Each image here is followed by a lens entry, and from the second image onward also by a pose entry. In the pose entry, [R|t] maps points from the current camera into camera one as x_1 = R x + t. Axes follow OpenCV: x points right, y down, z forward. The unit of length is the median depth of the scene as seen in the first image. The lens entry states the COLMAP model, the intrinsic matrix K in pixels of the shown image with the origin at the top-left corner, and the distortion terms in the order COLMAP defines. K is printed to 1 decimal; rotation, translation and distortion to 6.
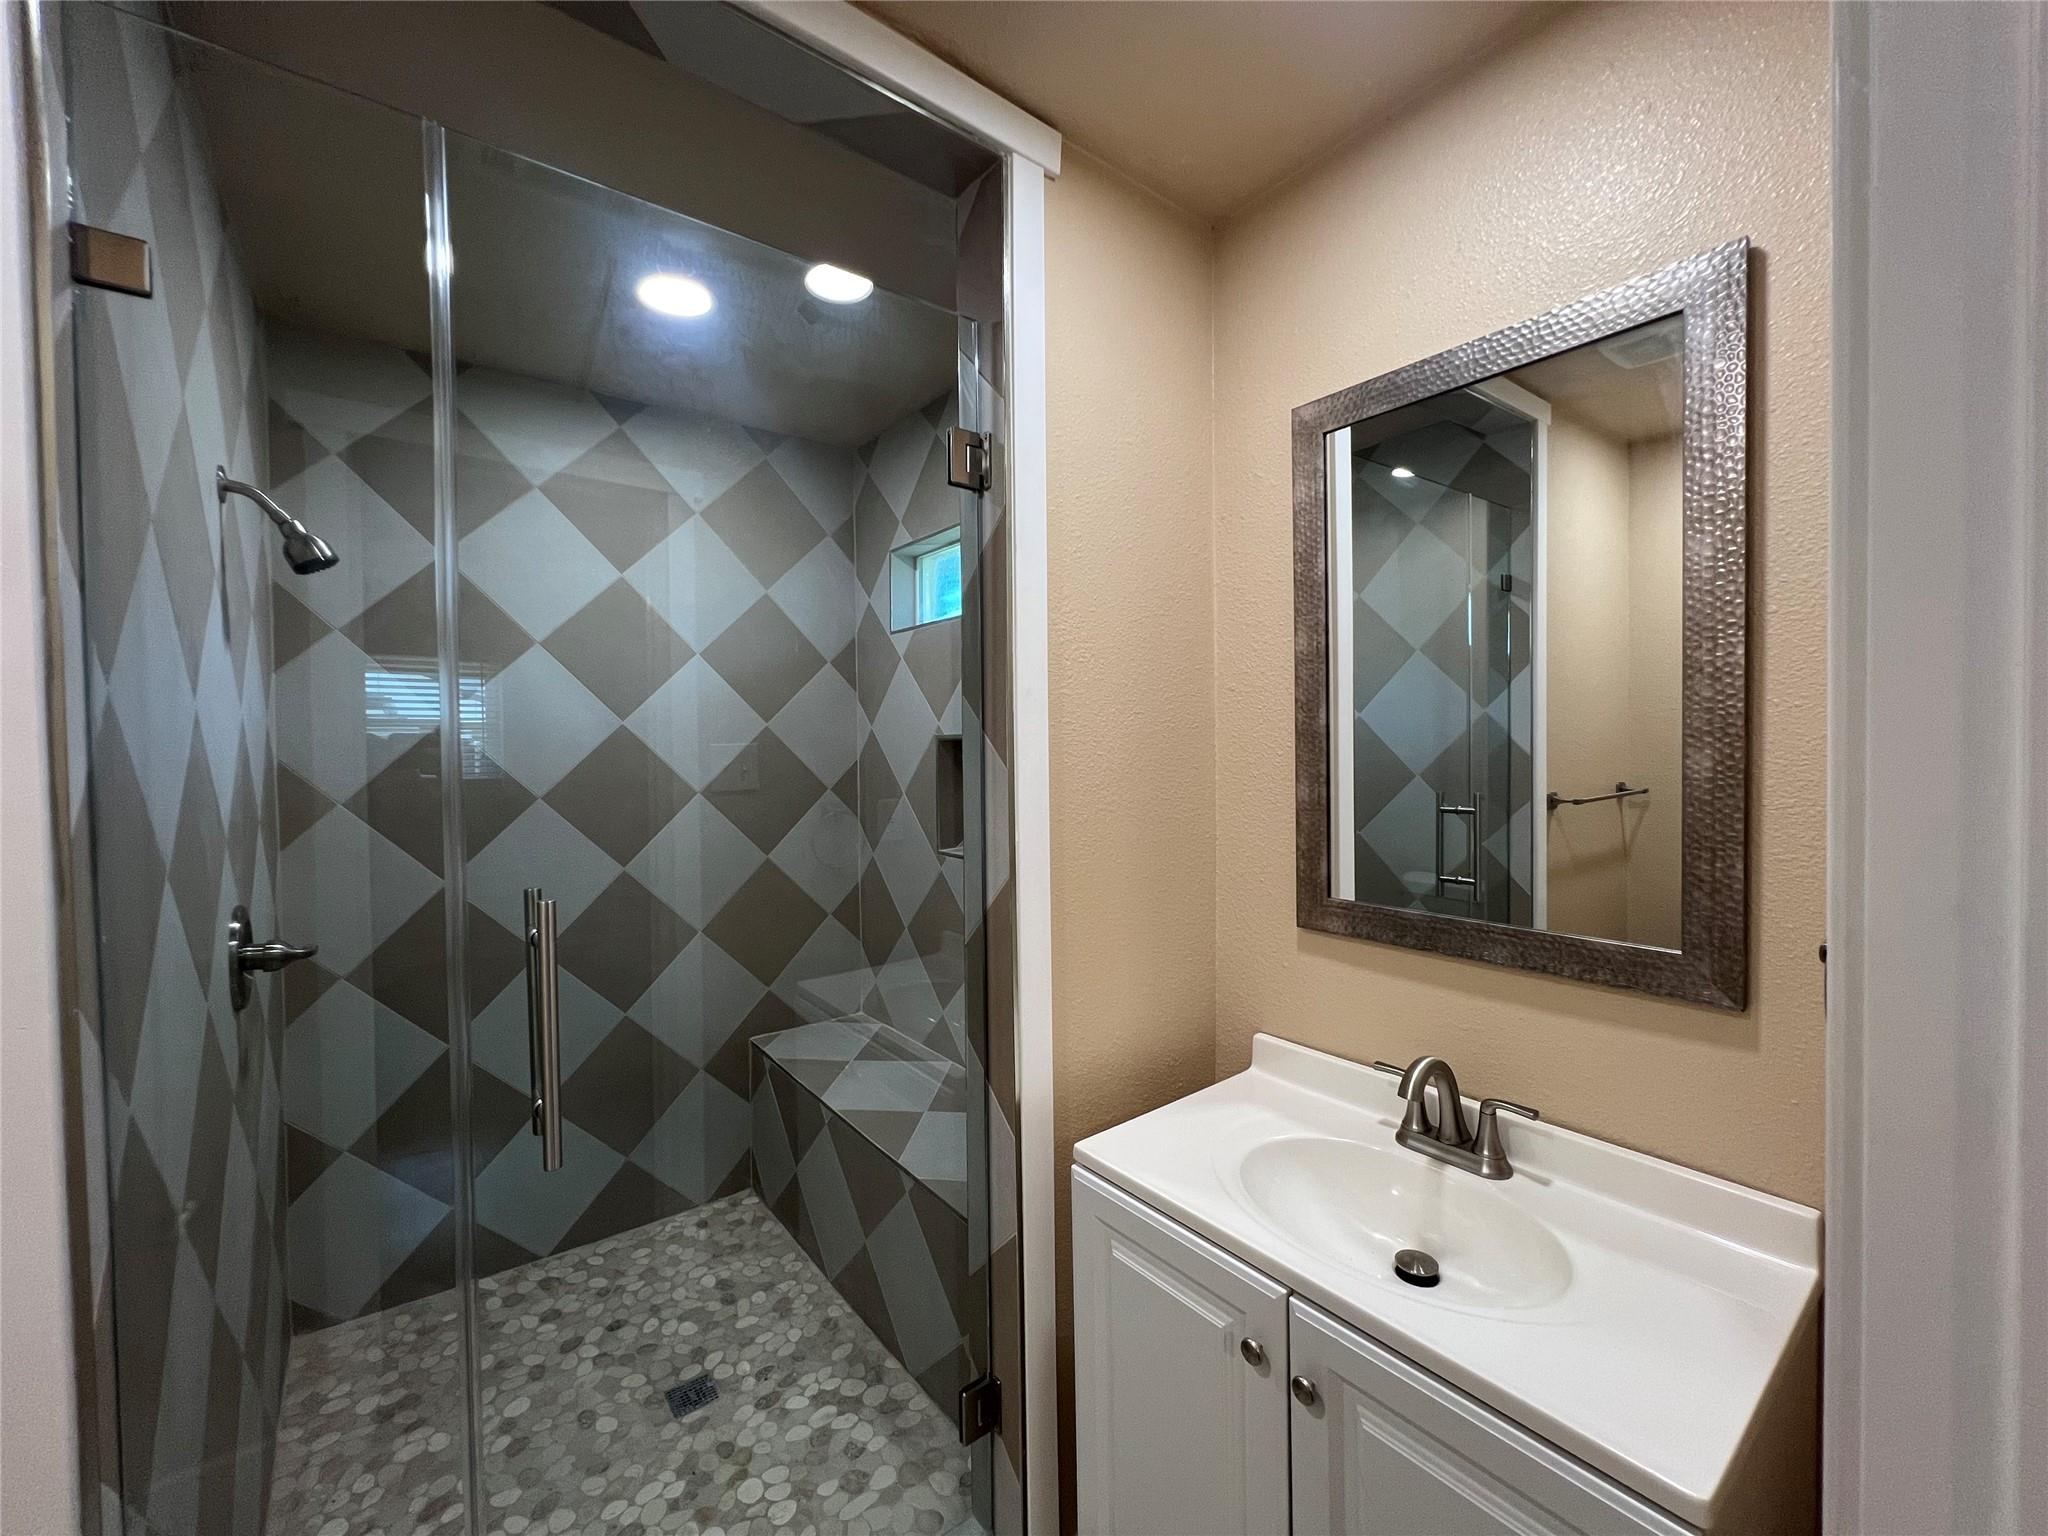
lens RADIAL K [[819.3, 0, 1024.0], [0, 819.3, 768.0], [0, 0, 1]] dist [-0.000503, 0.000043]
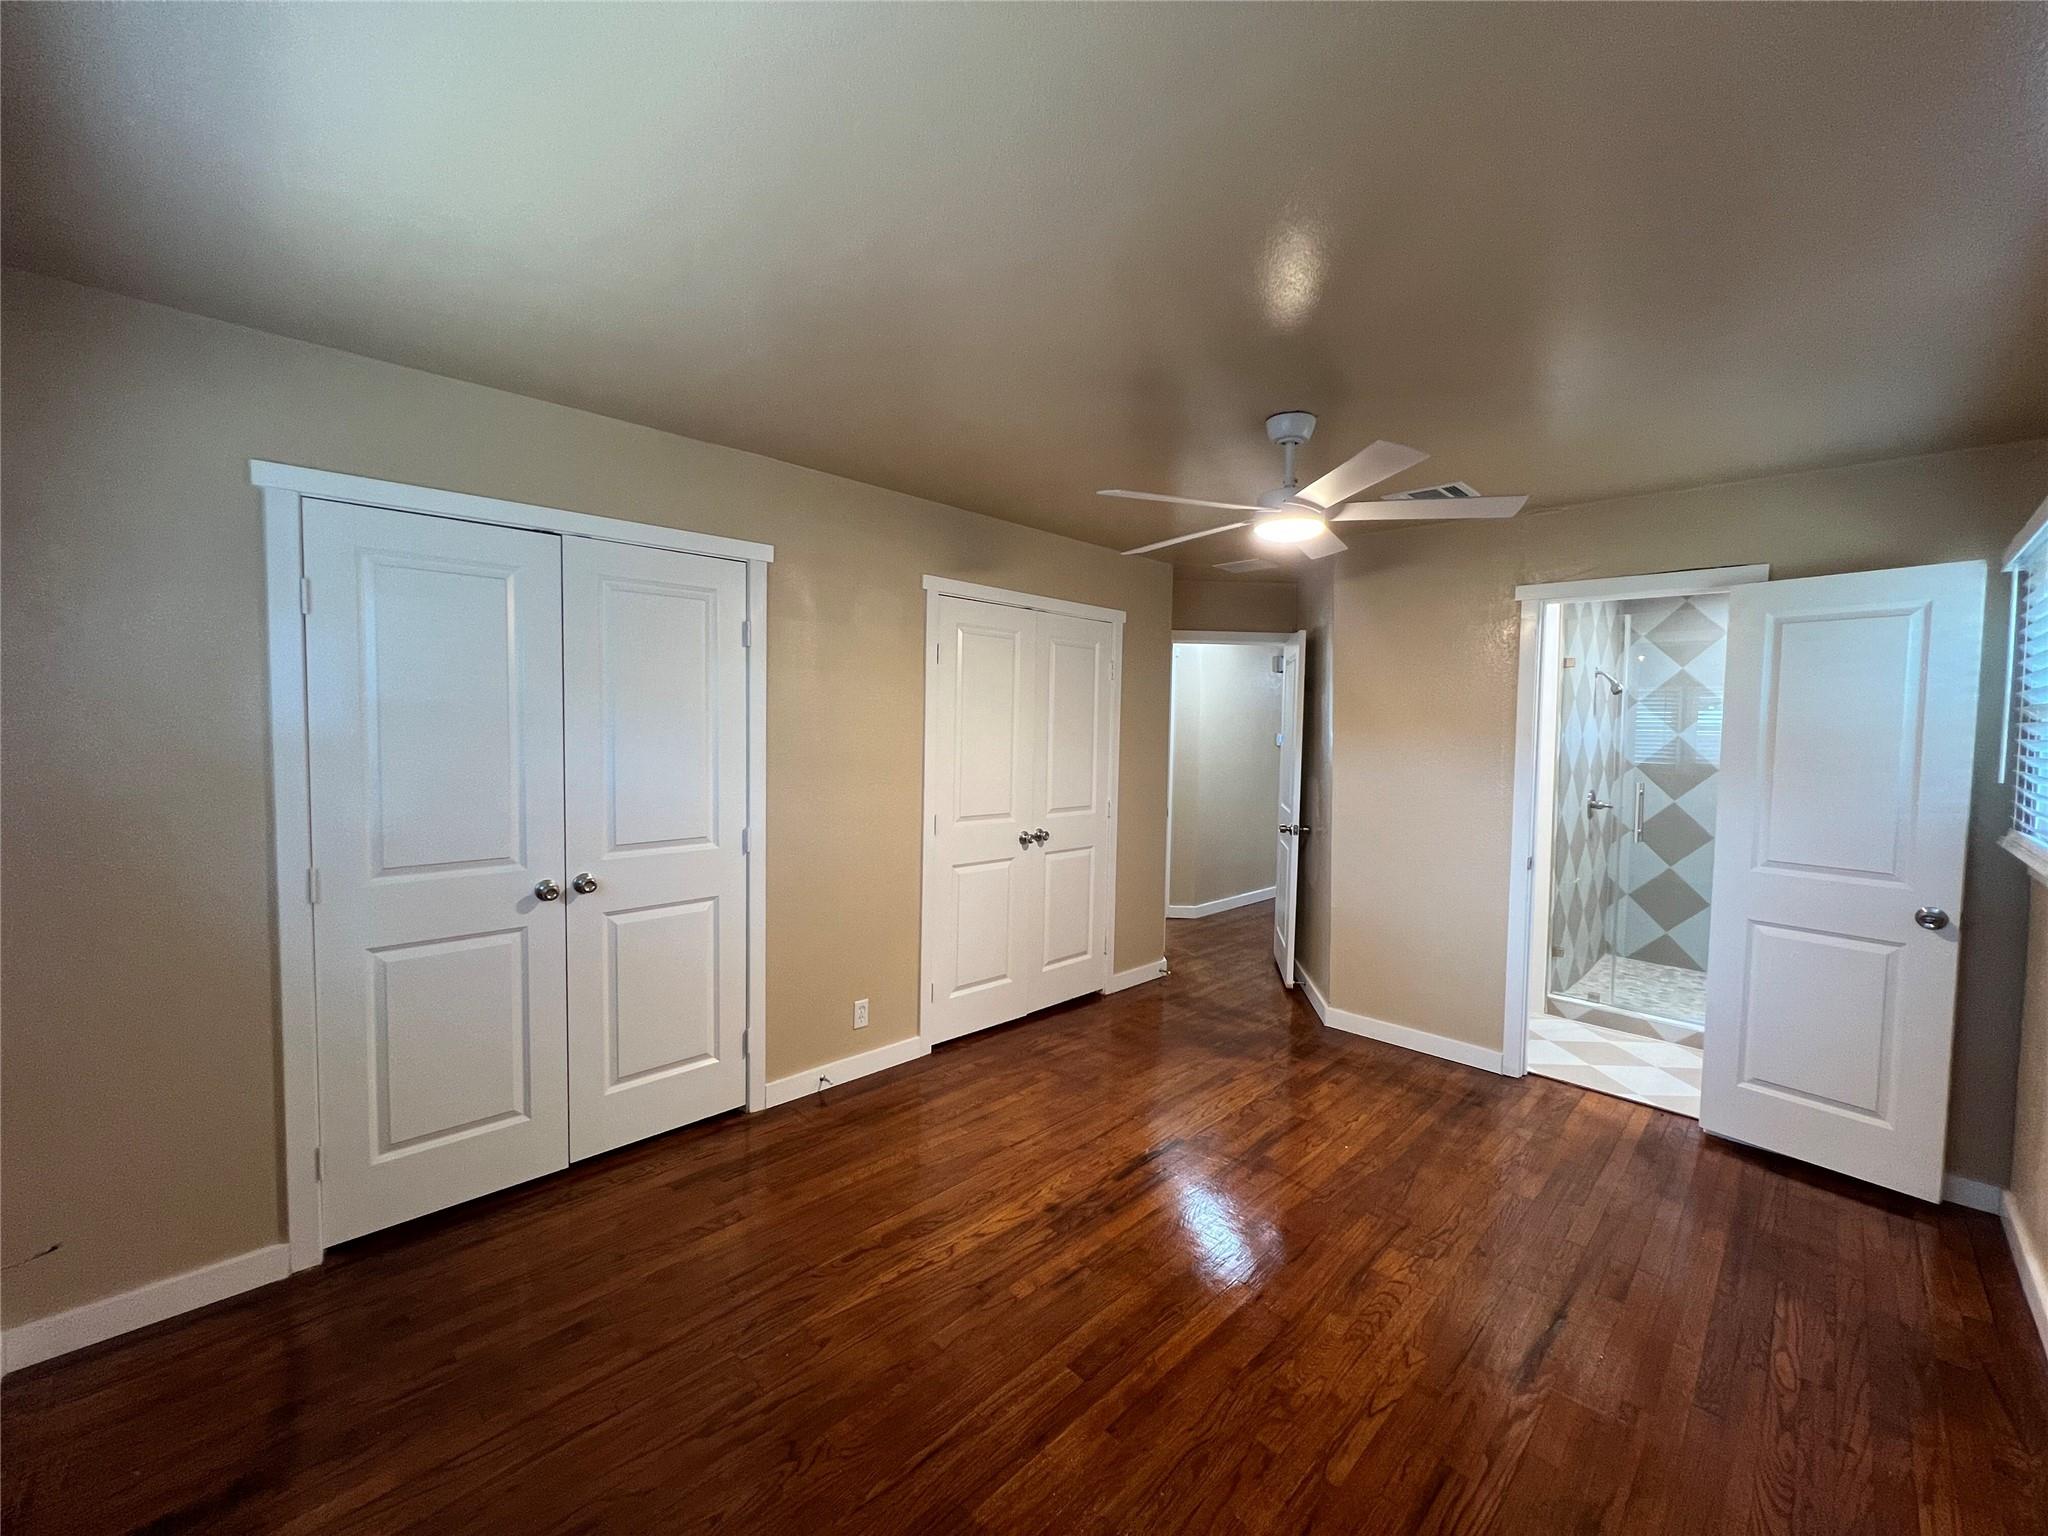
lens RADIAL K [[814.2, 0, 1024.0], [0, 814.2, 768.0], [0, 0, 1]] dist [0.000146, 0.000032]
pose [[0.123303, 0.064844, -0.990248, 2.224083], [-0.040684, 0.997354, 0.060243, -0.036688], [0.991535, 0.032859, 0.125615, -1.886485]]
